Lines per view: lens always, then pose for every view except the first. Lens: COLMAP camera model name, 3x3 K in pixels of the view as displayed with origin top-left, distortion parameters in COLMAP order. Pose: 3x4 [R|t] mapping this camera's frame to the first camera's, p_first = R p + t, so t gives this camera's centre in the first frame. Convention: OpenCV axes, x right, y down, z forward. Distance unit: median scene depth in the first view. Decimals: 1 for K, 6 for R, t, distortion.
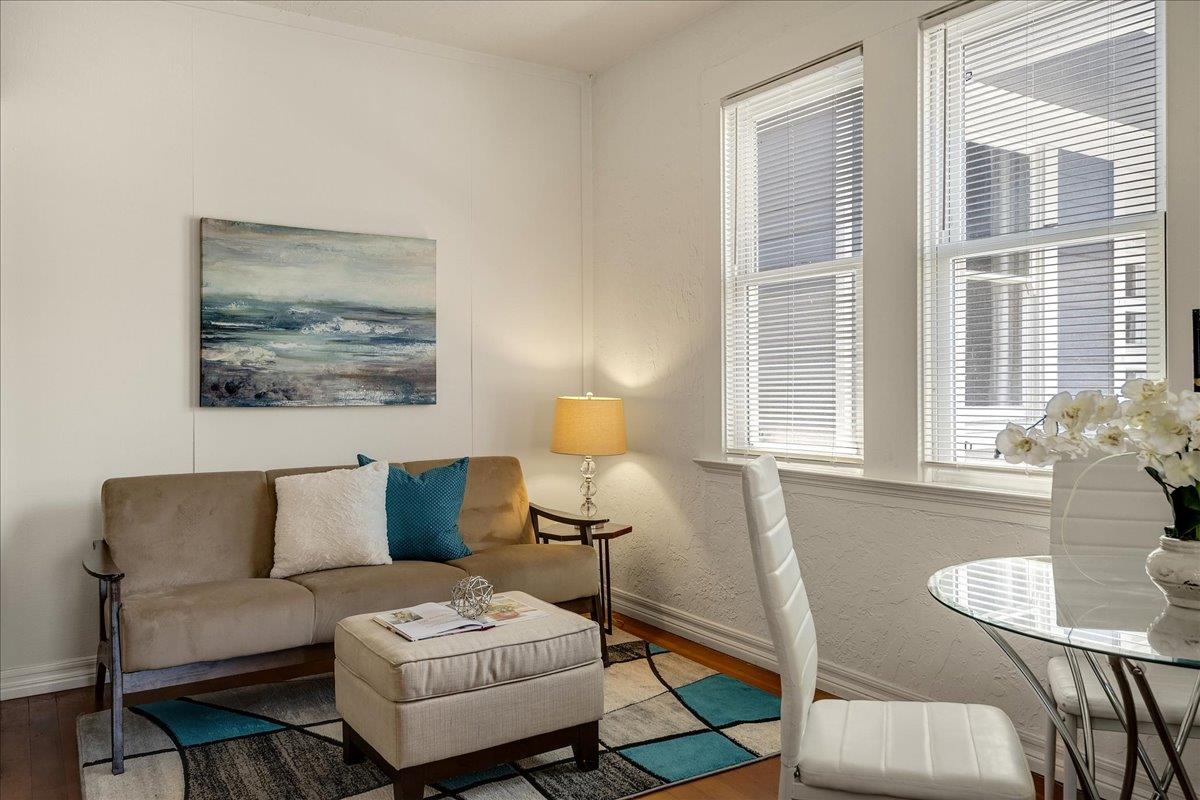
lens RADIAL K [[898.3, 0, 600.0], [0, 898.3, 387.1], [0, 0, 1]] dist [0.010716, 0.001271]
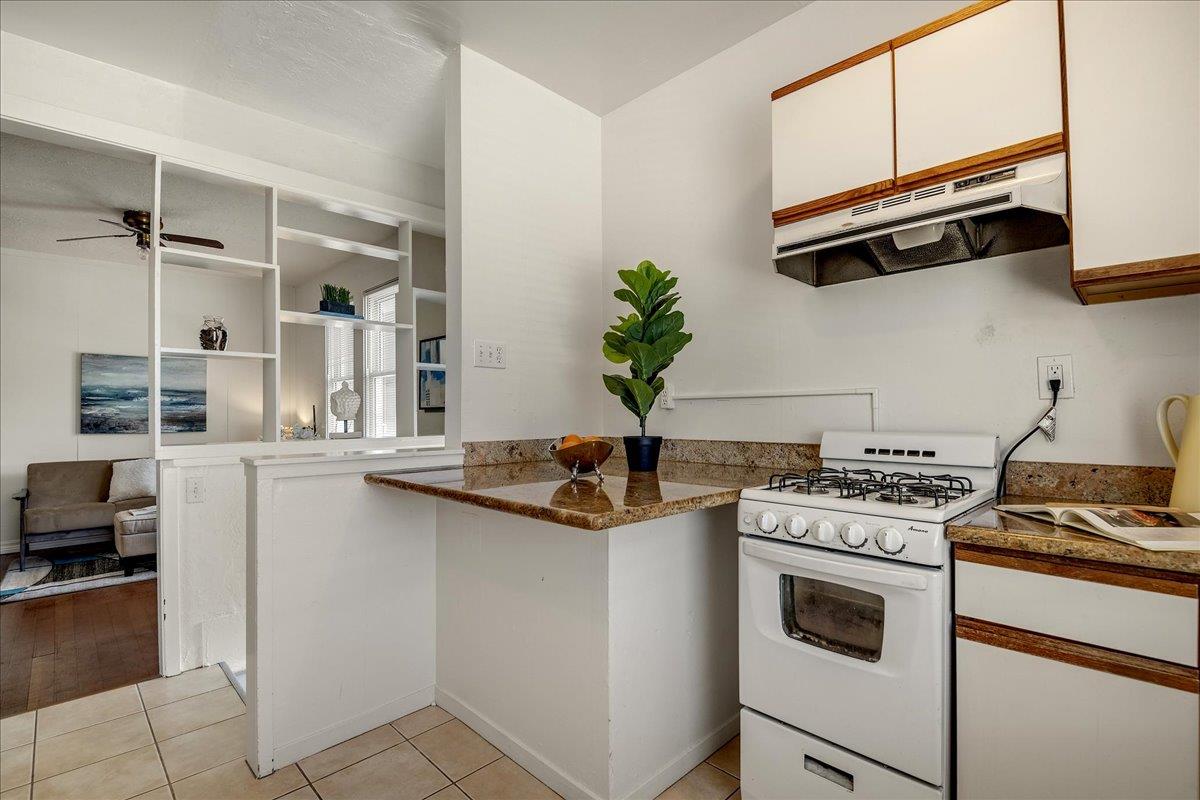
lens RADIAL K [[551.0, 0, 600.6], [0, 551.0, 402.1], [0, 0, 1]] dist [0.025587, -0.025825]
pose [[0.978701, -0.000670, 0.205290, 0.582017], [0.005706, 0.999697, -0.023938, -0.017503], [-0.205212, 0.024600, 0.978408, -0.681461]]
